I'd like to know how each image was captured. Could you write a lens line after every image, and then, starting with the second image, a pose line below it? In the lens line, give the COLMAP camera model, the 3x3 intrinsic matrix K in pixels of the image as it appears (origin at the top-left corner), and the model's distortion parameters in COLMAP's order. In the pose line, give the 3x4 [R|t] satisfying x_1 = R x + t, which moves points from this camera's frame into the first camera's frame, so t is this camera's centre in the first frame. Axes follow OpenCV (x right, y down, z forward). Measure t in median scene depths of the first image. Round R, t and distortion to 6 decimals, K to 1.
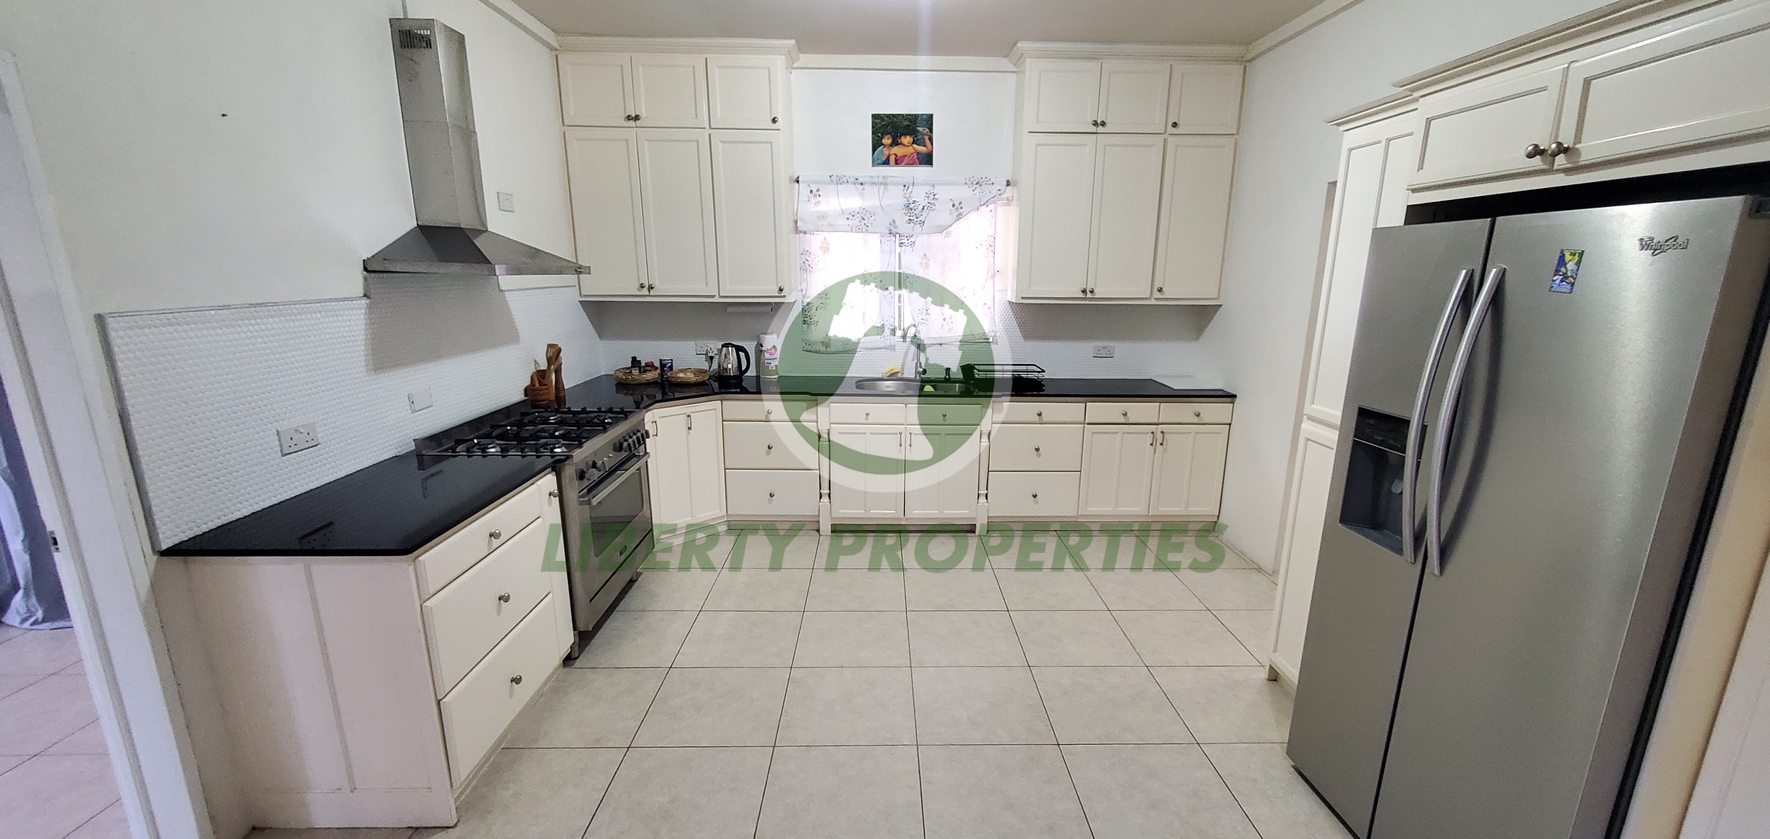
lens RADIAL K [[706.1, 0, 900.6], [0, 706.1, 429.5], [0, 0, 1]] dist [0.001309, -0.001952]
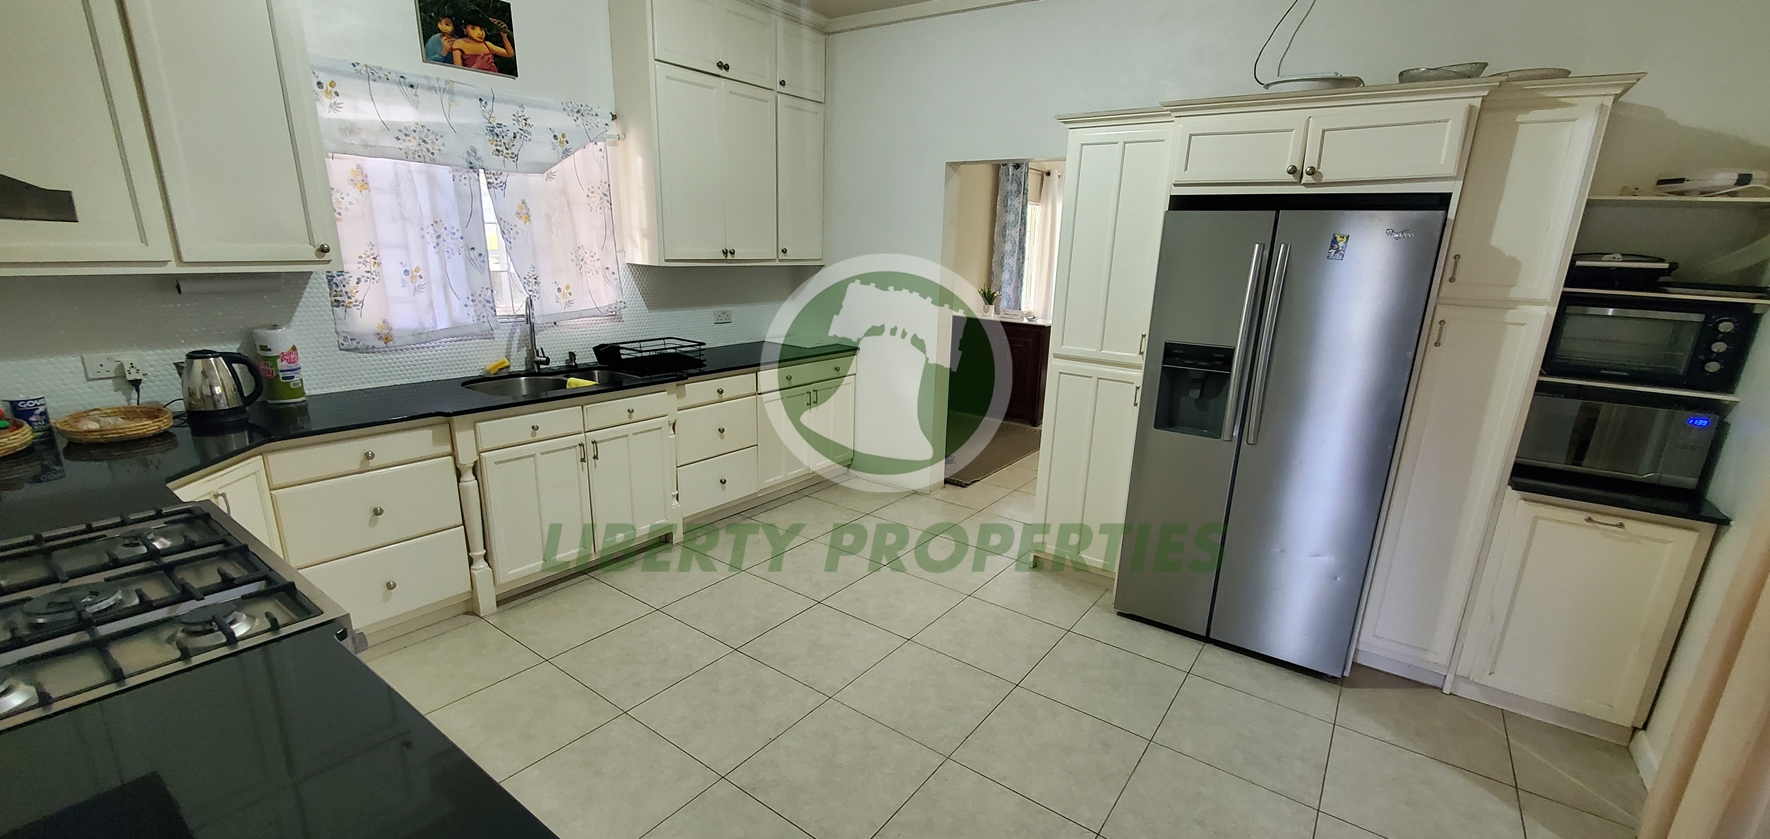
lens RADIAL K [[706.1, 0, 898.8], [0, 706.1, 430.9], [0, 0, 1]] dist [0.001309, -0.001952]
pose [[0.607078, -0.195297, 0.770269, -0.349447], [0.147028, 0.980198, 0.132645, -0.055541], [-0.780922, 0.032725, 0.623771, 0.252104]]
